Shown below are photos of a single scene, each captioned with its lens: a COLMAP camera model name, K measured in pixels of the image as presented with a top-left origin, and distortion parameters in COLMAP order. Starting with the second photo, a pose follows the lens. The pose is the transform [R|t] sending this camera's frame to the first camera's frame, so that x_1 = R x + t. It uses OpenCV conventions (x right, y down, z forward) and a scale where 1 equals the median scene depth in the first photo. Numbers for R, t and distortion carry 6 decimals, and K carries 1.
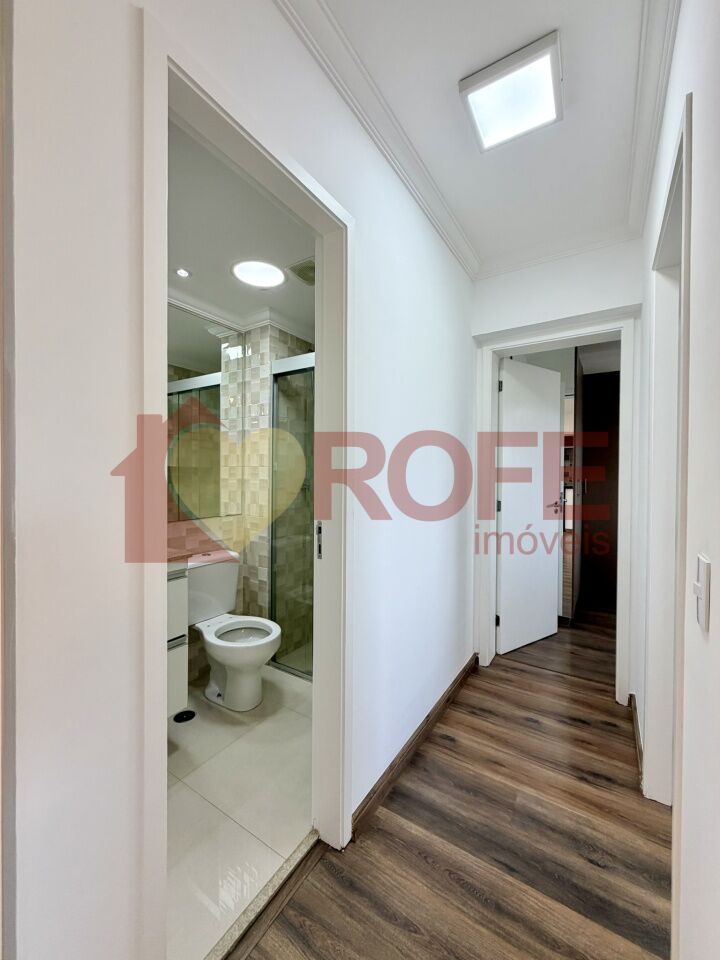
lens RADIAL K [[381.4, 0, 354.8], [0, 381.4, 475.2], [0, 0, 1]] dist [0.000225, 0.000021]
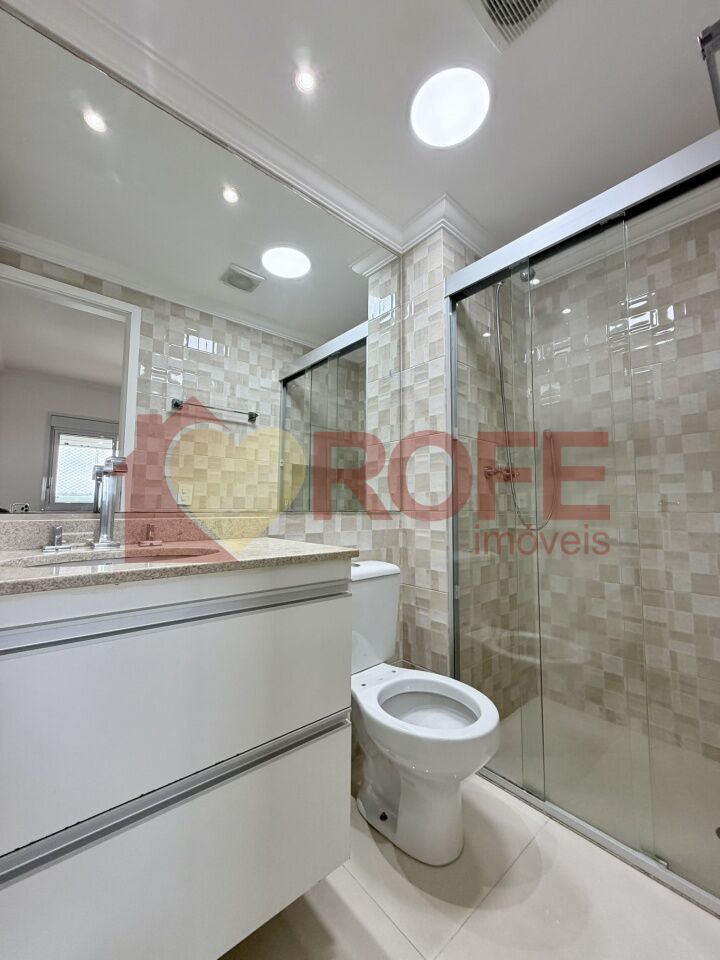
lens RADIAL K [[381.4, 0, 366.4], [0, 381.4, 473.9], [0, 0, 1]] dist [0.000225, 0.000021]
pose [[0.970820, -0.026403, -0.238351, -0.200850], [0.004399, 0.995714, -0.092379, 0.104919], [0.239768, 0.088634, 0.966776, 0.338936]]
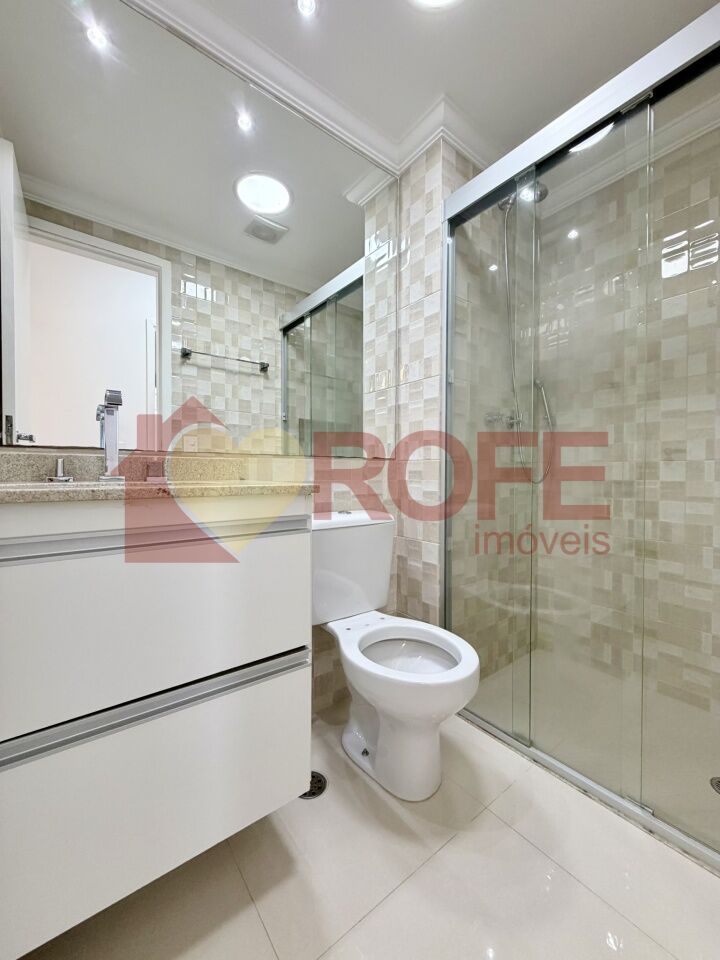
lens RADIAL K [[381.4, 0, 369.1], [0, 381.4, 473.5], [0, 0, 1]] dist [0.000225, 0.000021]
pose [[0.953803, 0.000419, -0.300431, -0.149450], [0.000646, 0.999994, 0.003445, 0.128380], [0.300430, -0.003480, 0.953797, 0.382339]]
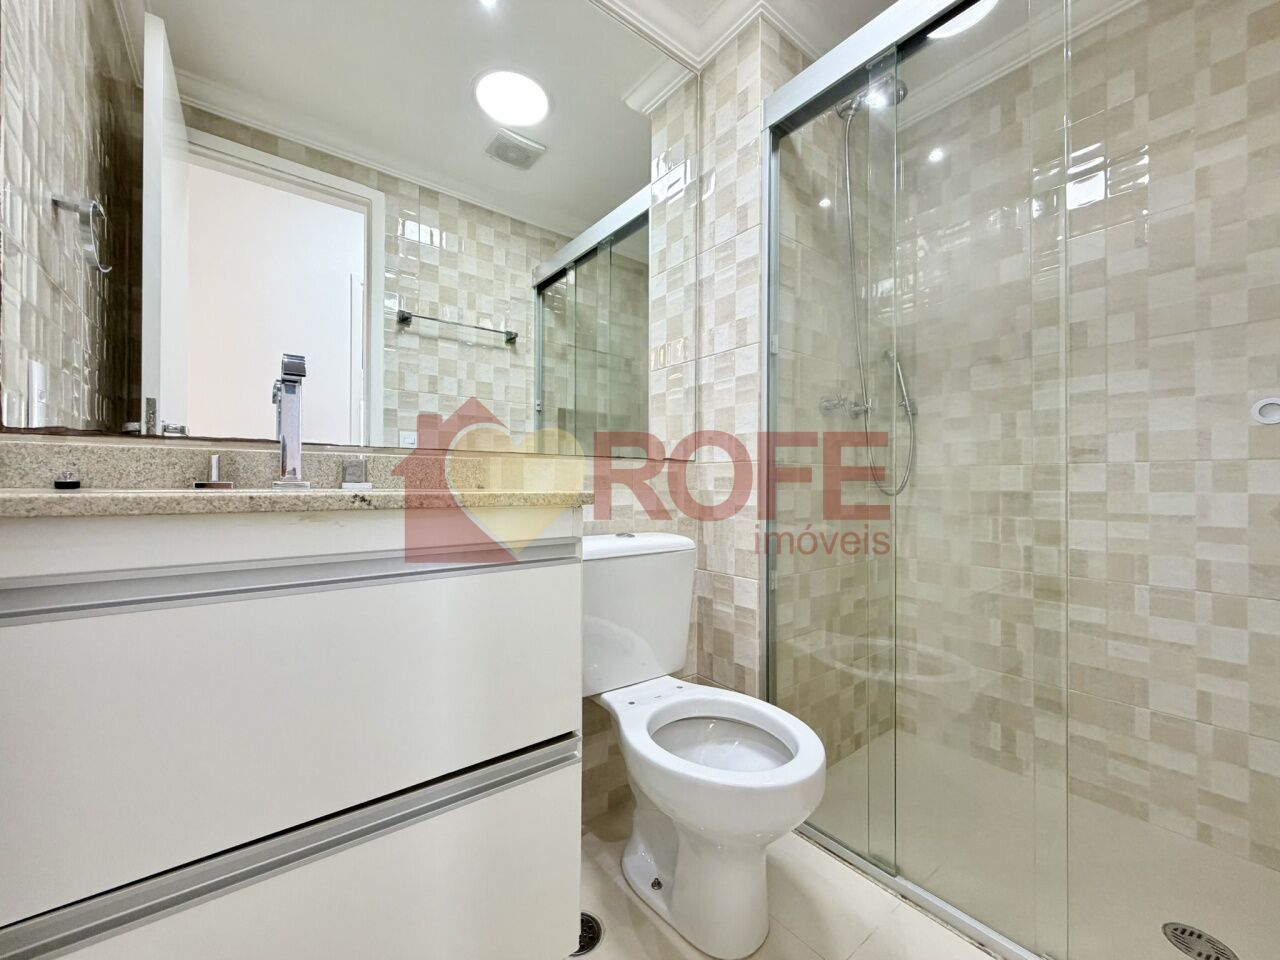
lens RADIAL K [[508.5, 0, 650.8], [0, 508.5, 477.2], [0, 0, 1]] dist [0.000225, 0.000021]
pose [[0.954560, -0.004586, -0.297983, -0.170172], [0.000085, 0.999886, -0.015116, 0.134974], [0.298018, 0.014404, 0.954452, 0.410048]]
